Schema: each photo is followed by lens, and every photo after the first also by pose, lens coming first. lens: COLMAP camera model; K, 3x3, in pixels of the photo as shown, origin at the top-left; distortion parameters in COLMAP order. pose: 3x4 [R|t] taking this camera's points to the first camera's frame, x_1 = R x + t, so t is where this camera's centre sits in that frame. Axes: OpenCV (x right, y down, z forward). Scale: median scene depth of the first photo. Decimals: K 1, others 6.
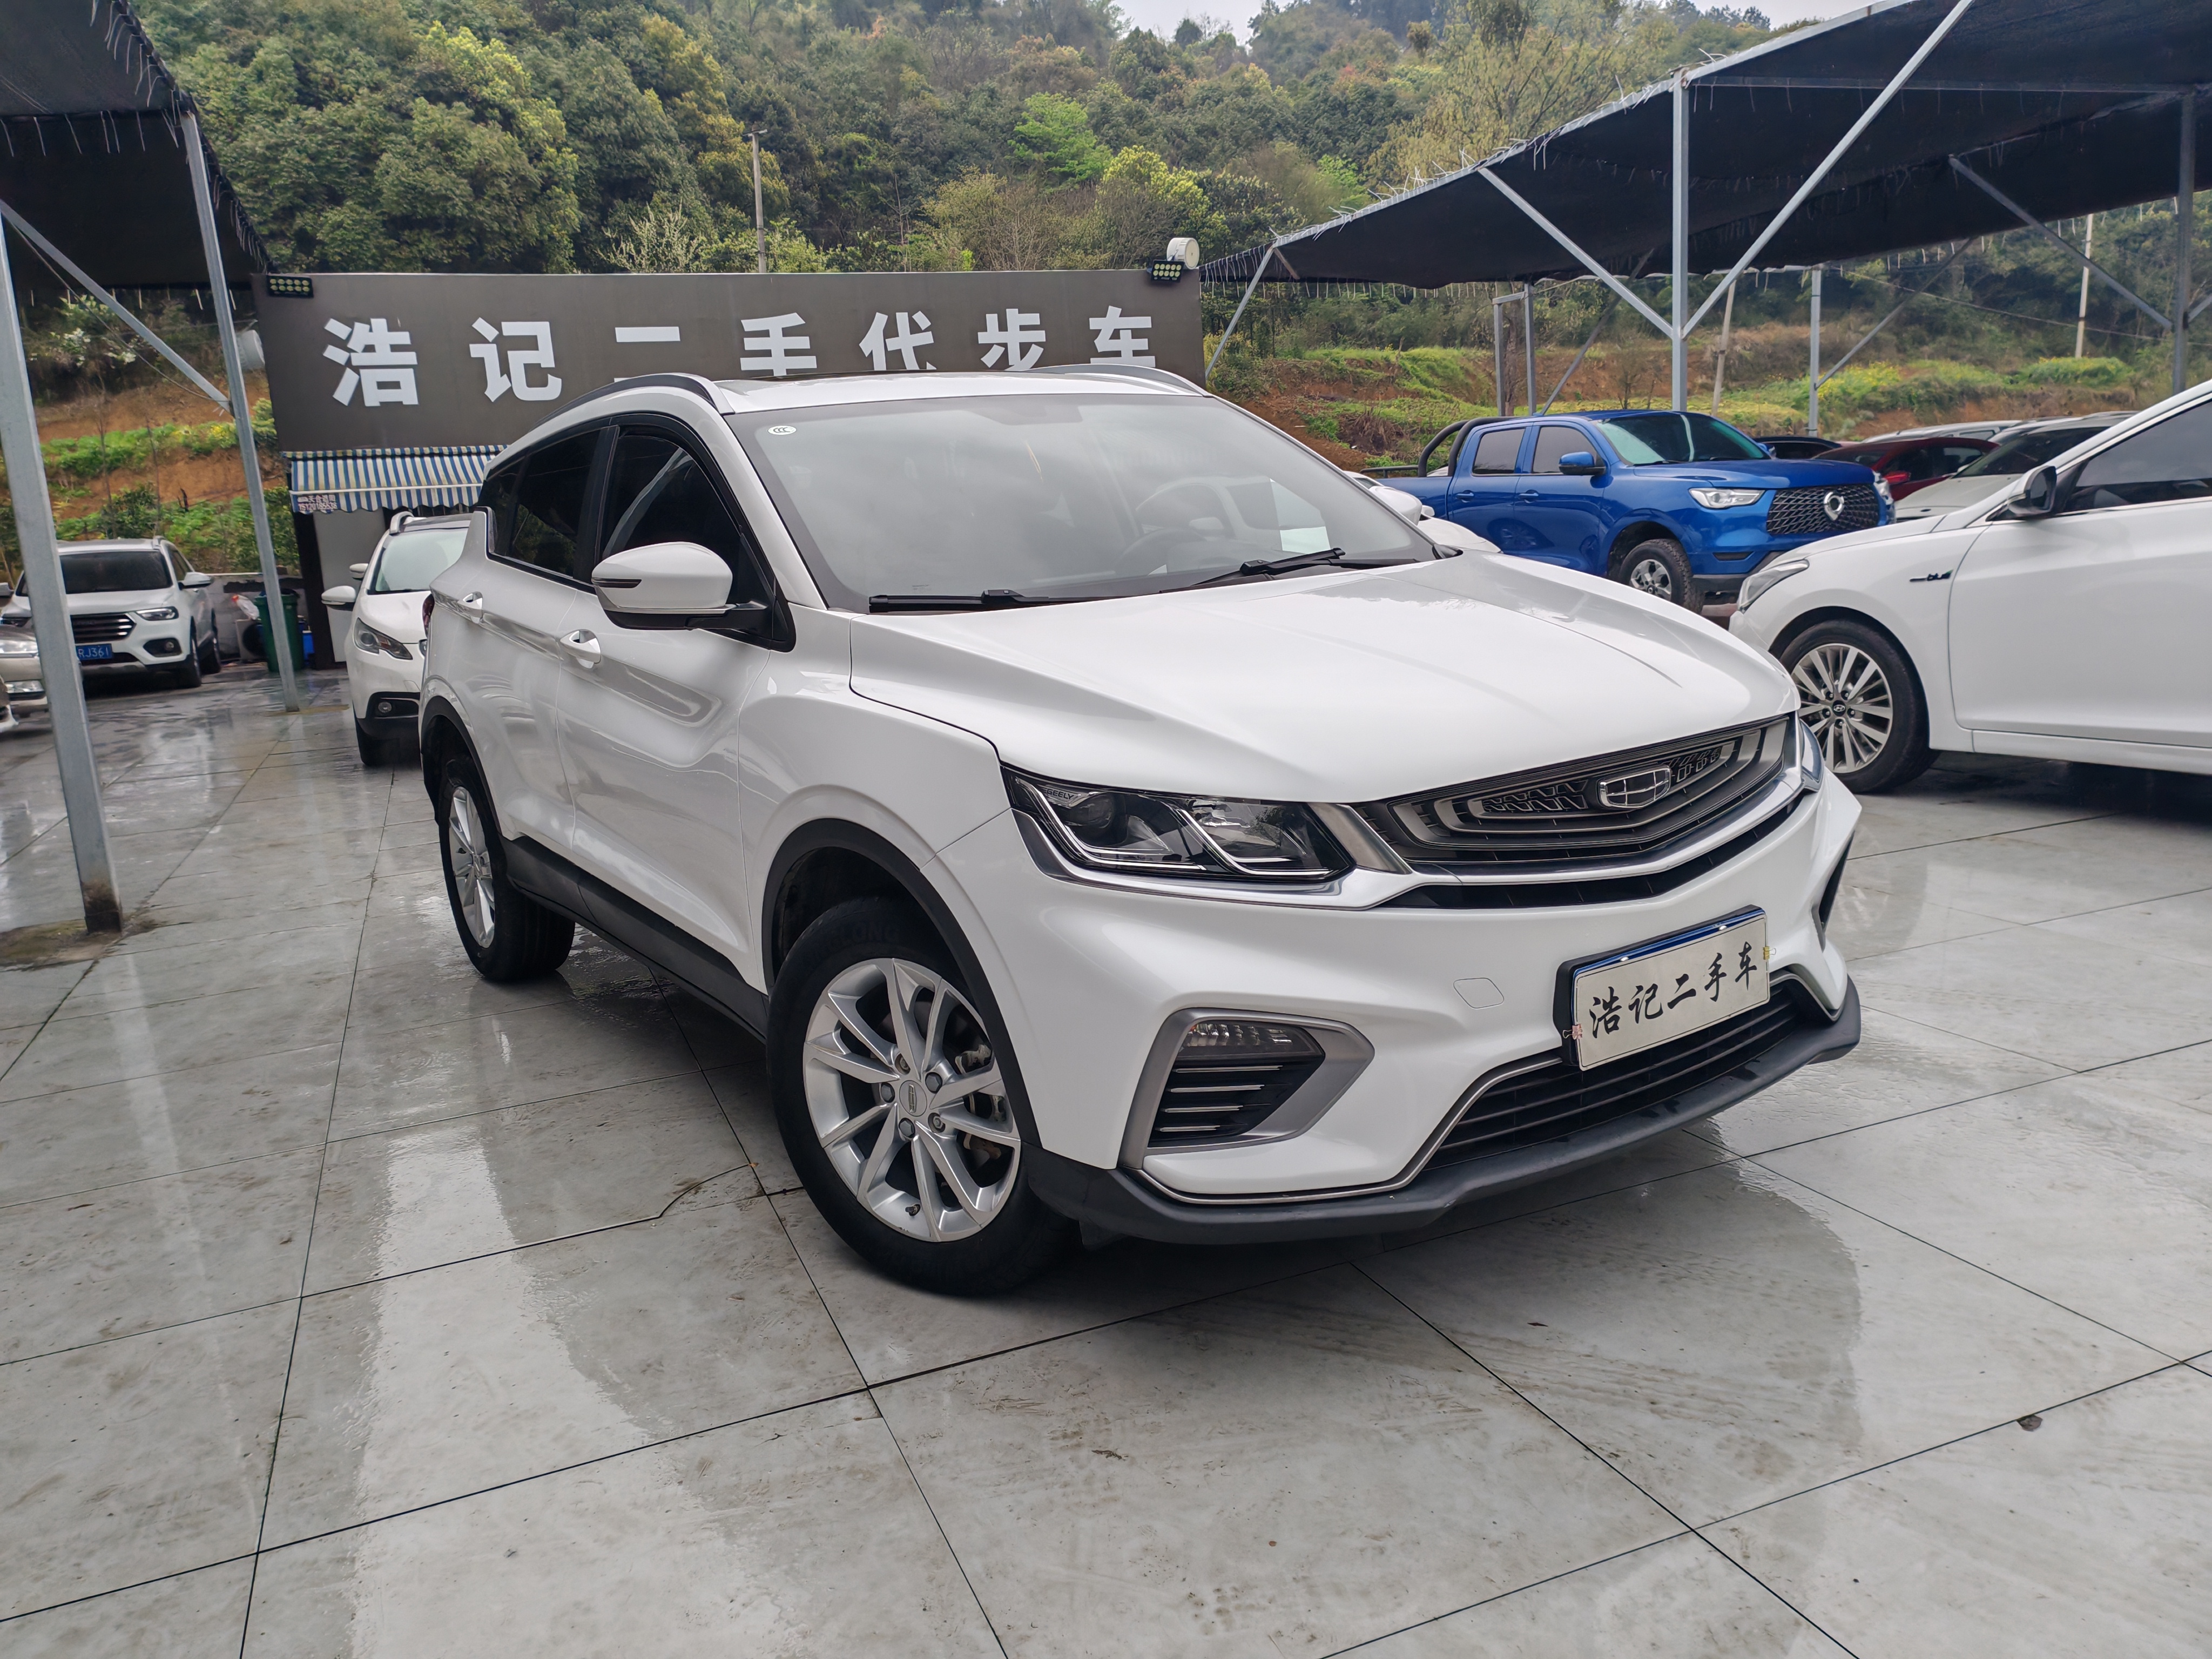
lens RADIAL K [[1698.9, 0, 1108.7], [0, 1698.9, 834.0], [0, 0, 1]] dist [0.066358, -0.038873]
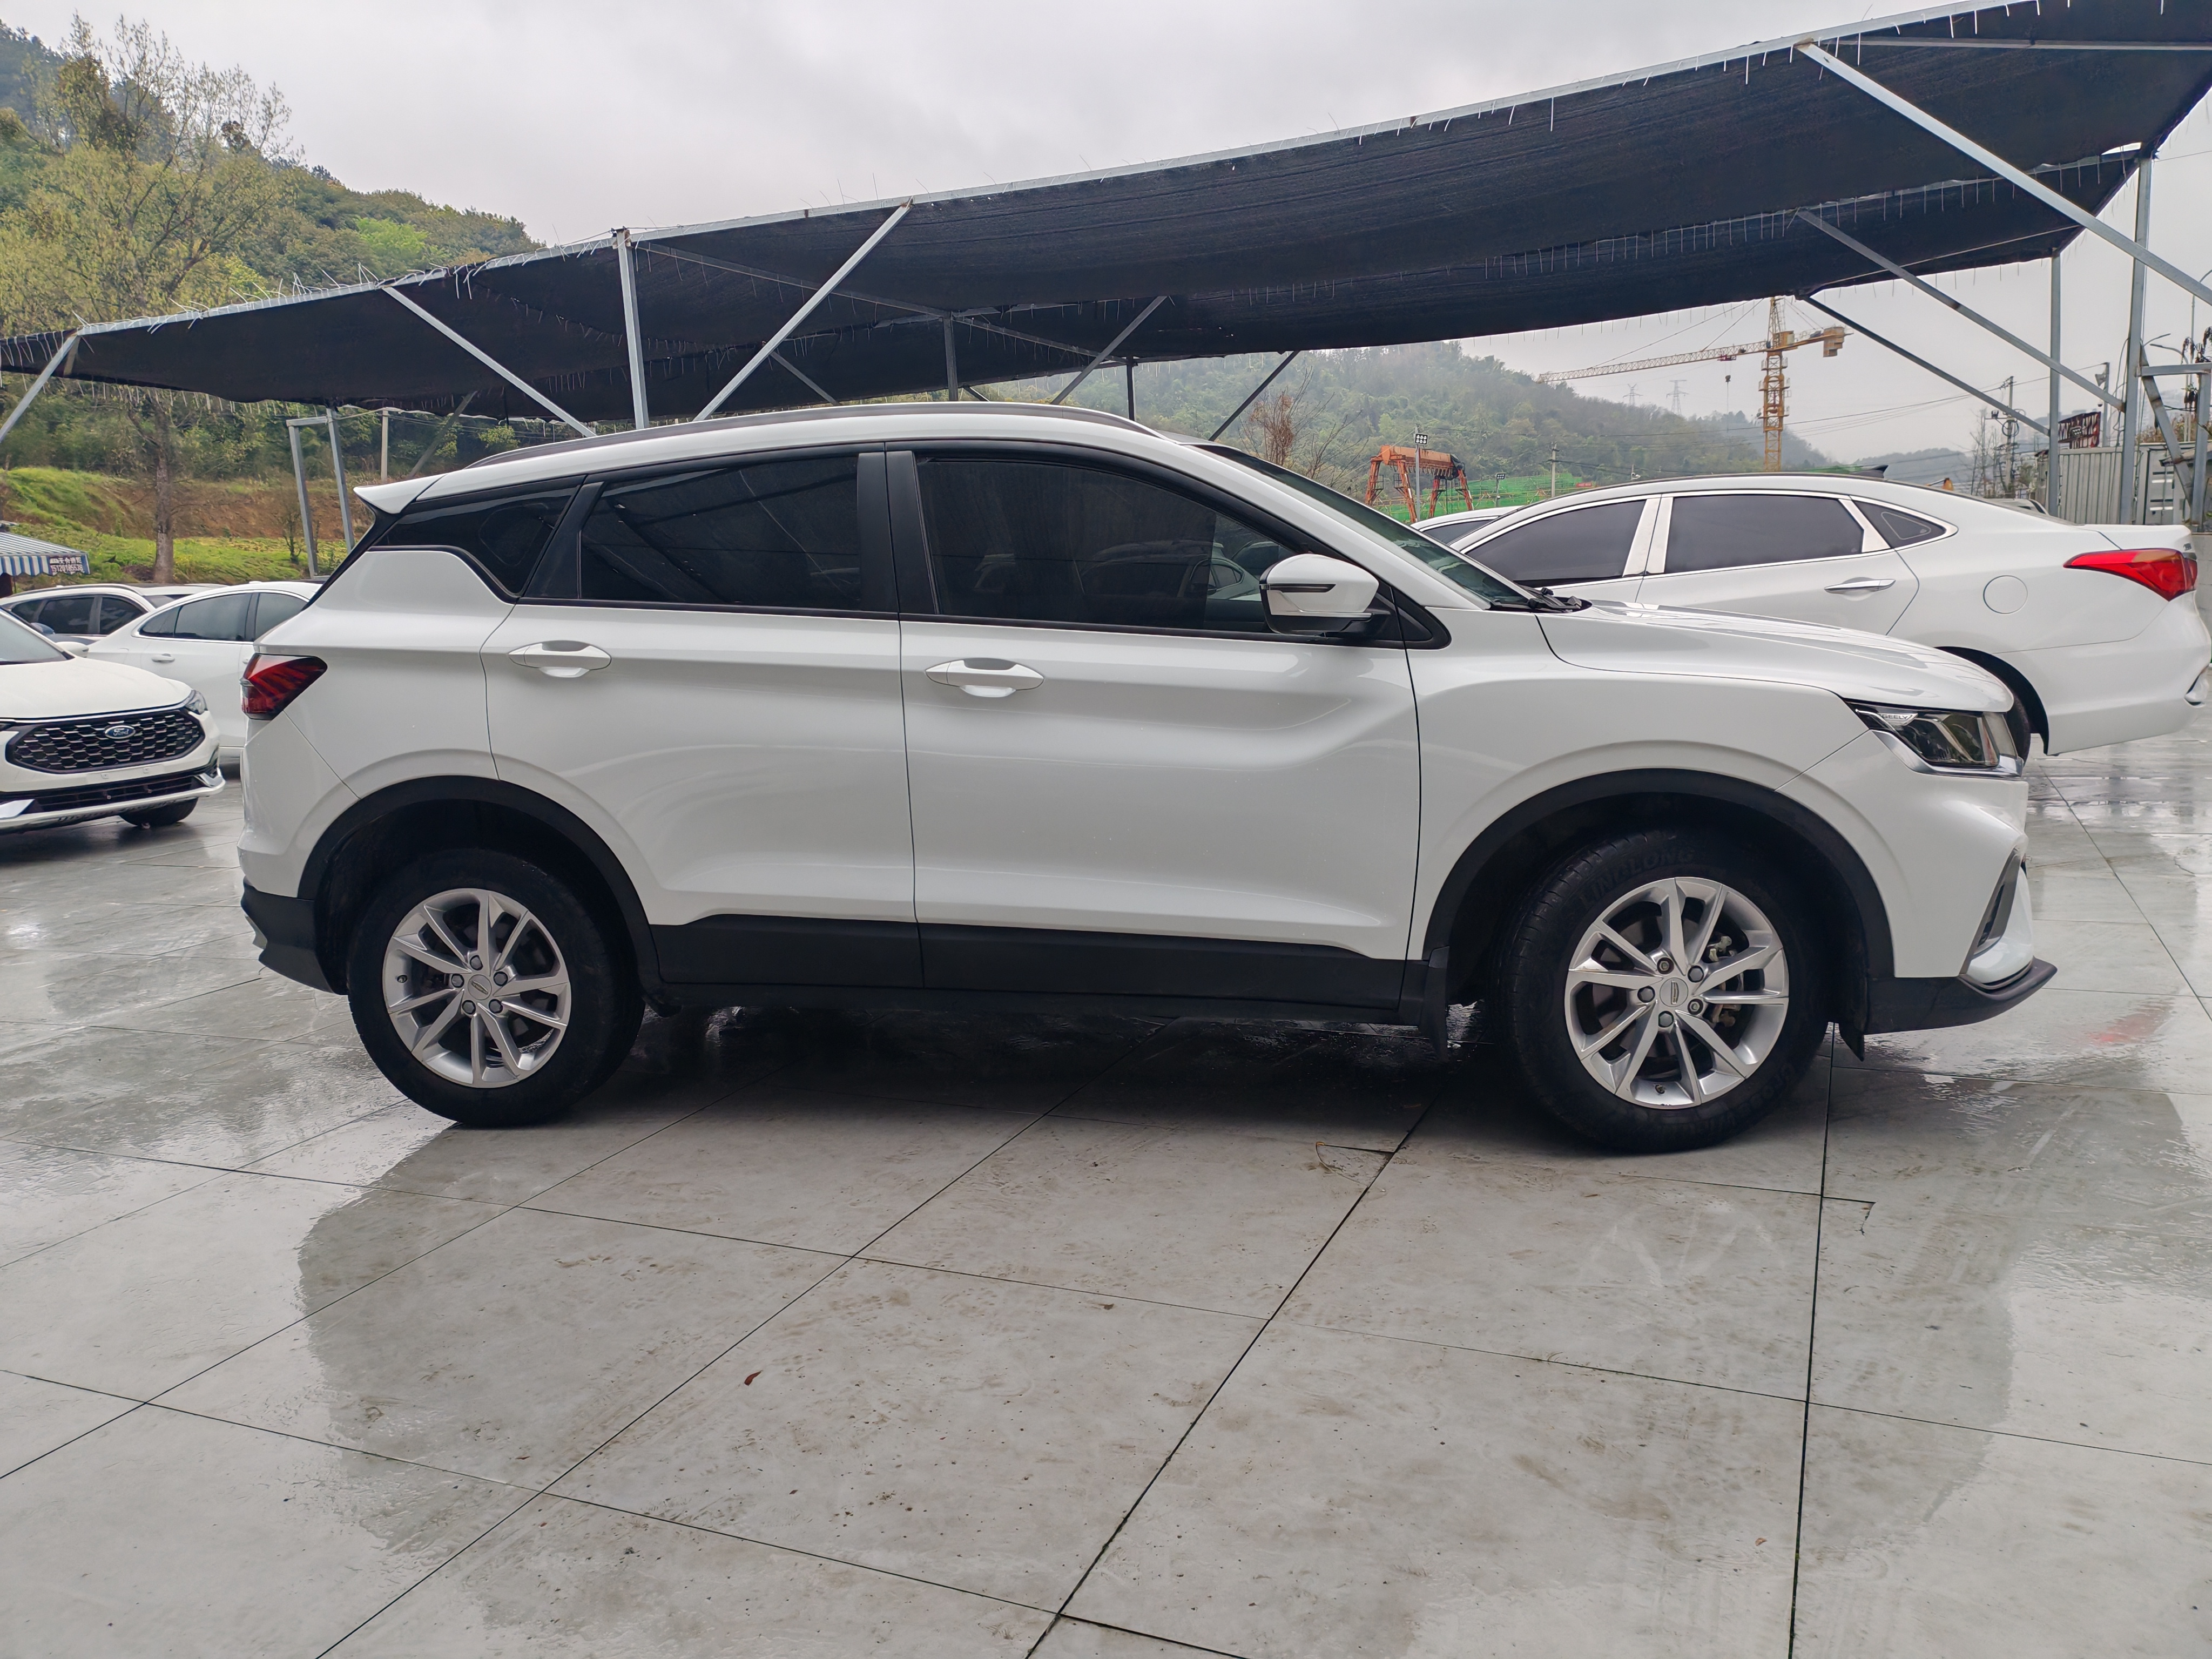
lens RADIAL K [[1698.9, 0, 1110.1], [0, 1698.9, 822.8], [0, 0, 1]] dist [0.066358, -0.038873]
pose [[0.713021, -0.074538, 0.697169, -0.161812], [0.138141, 0.989778, -0.035460, 0.002622], [-0.687399, 0.121591, 0.716029, 0.048616]]
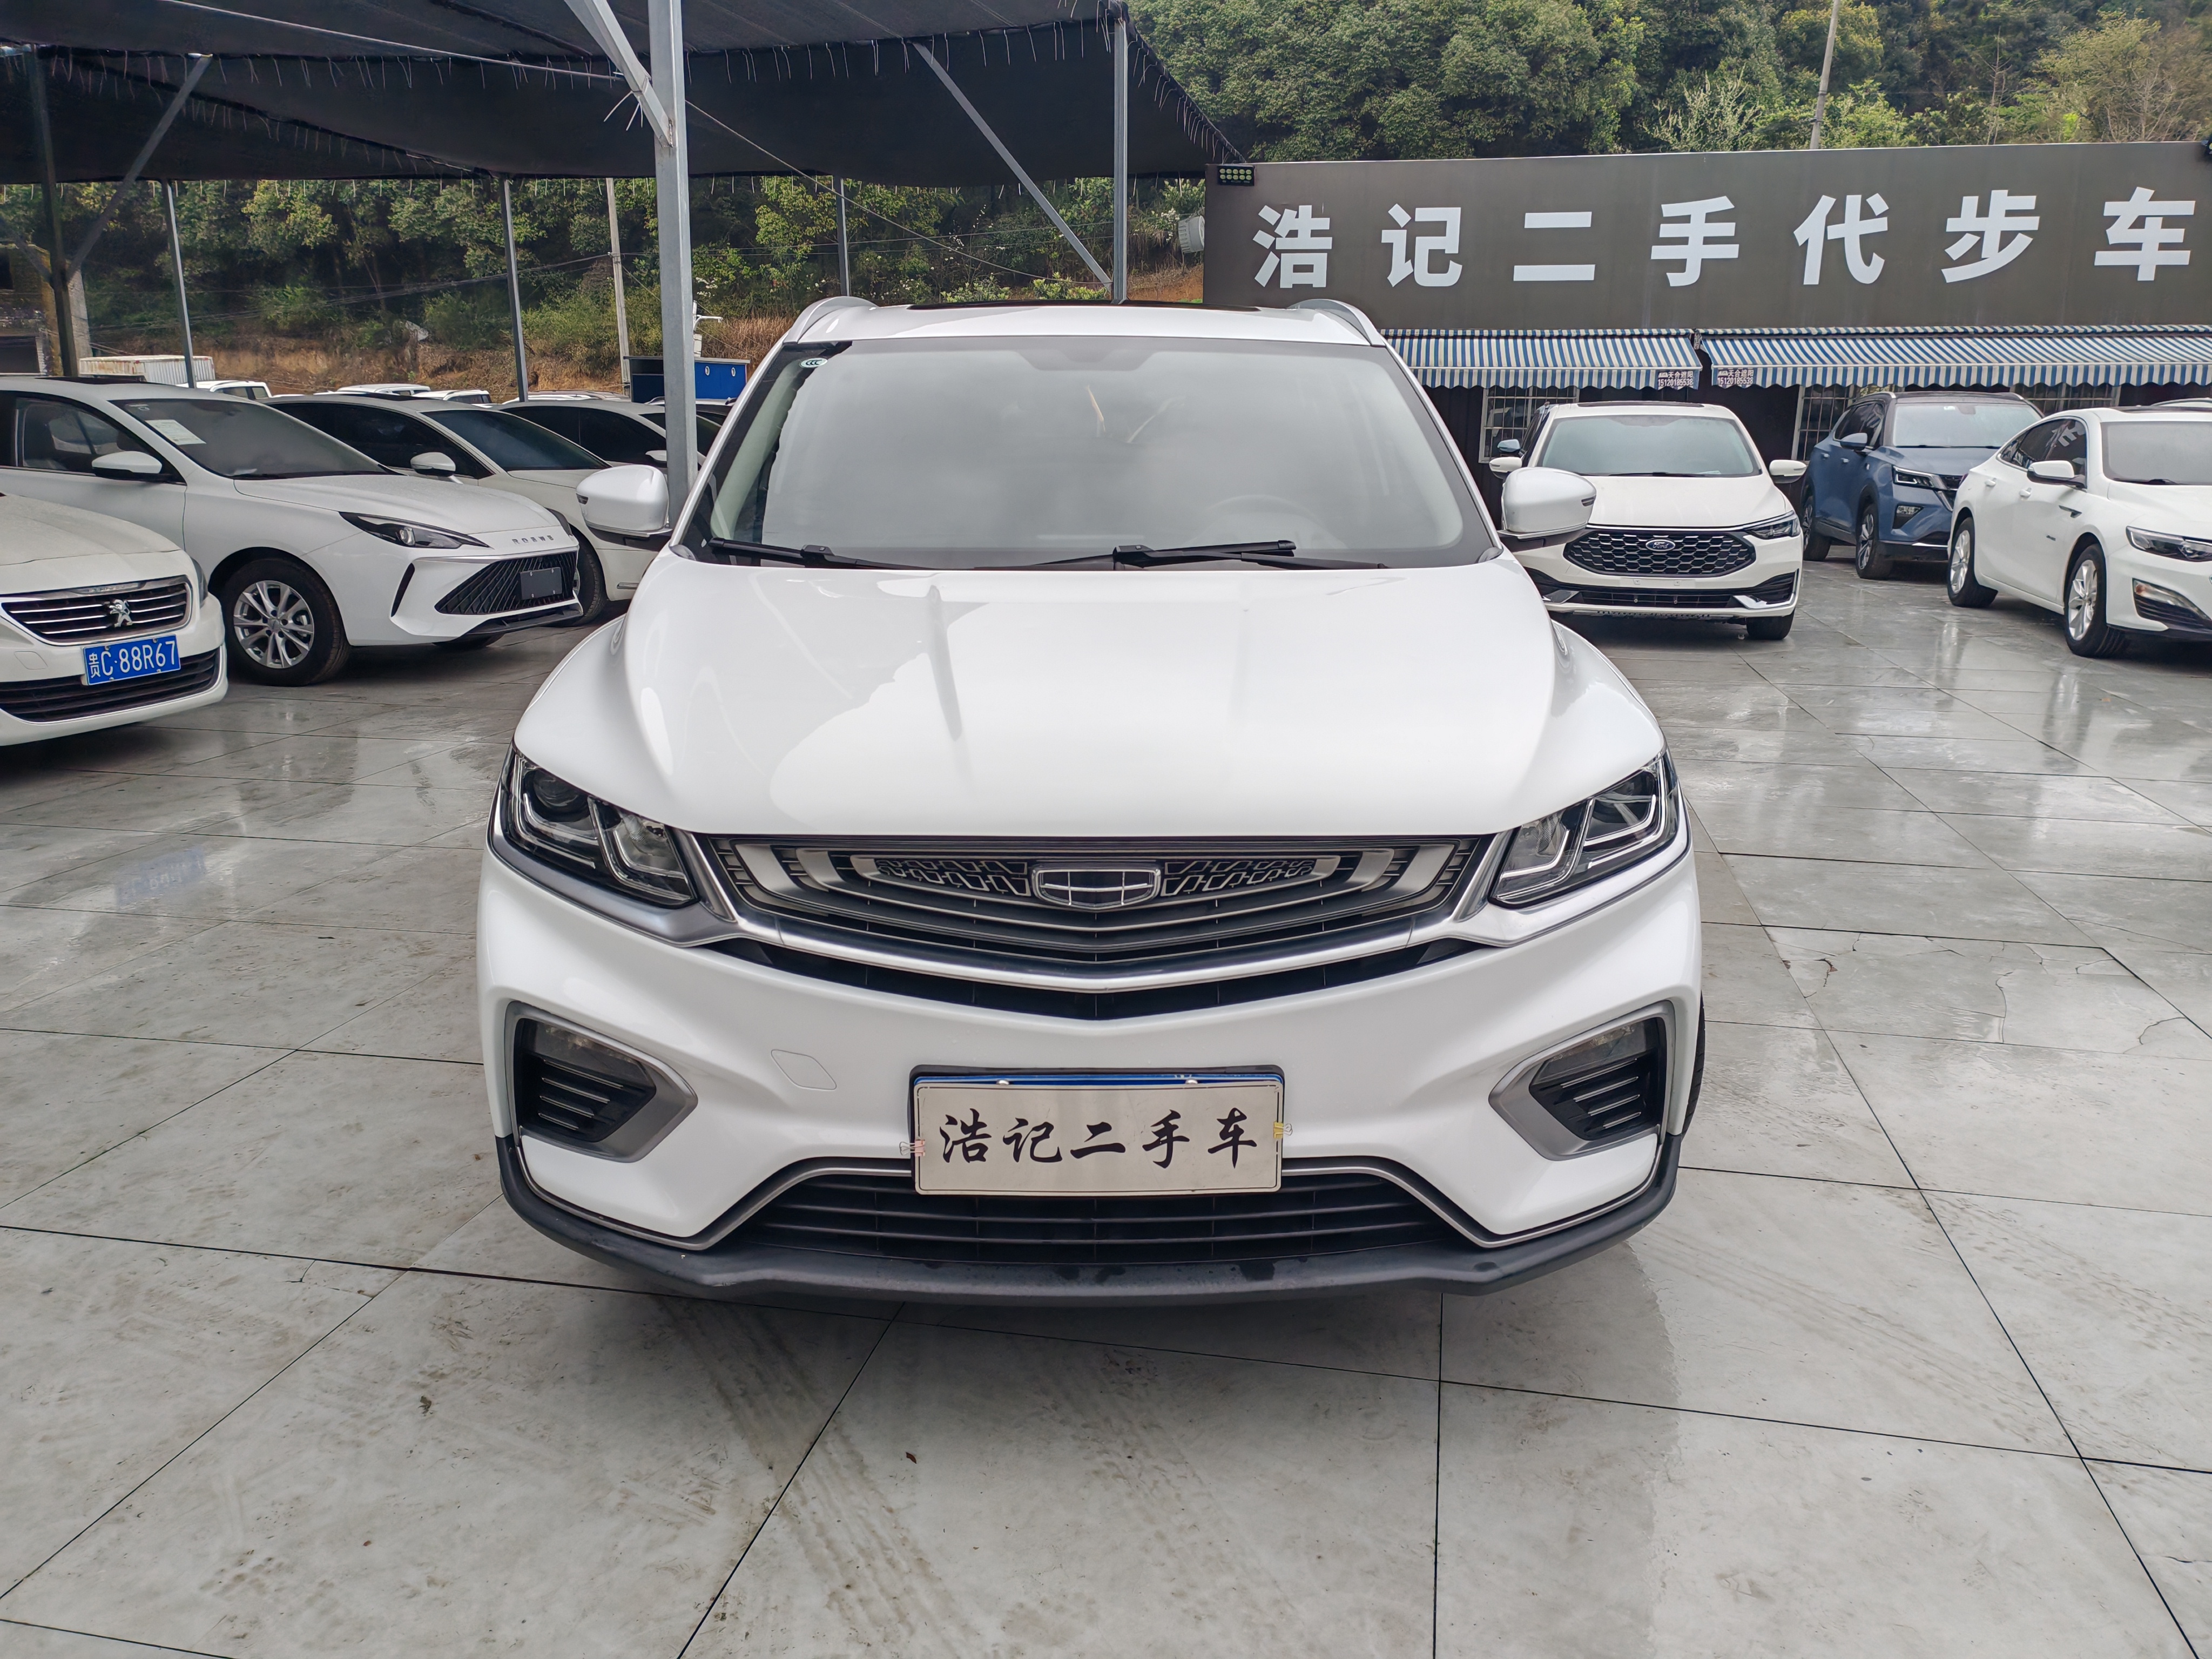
lens RADIAL K [[1698.9, 0, 1091.5], [0, 1698.9, 813.1], [0, 0, 1]] dist [0.066358, -0.038873]
pose [[0.826310, 0.201123, -0.526082, 0.085499], [-0.172154, 0.979555, 0.104089, -0.017136], [0.536261, 0.004557, 0.844040, 0.036378]]
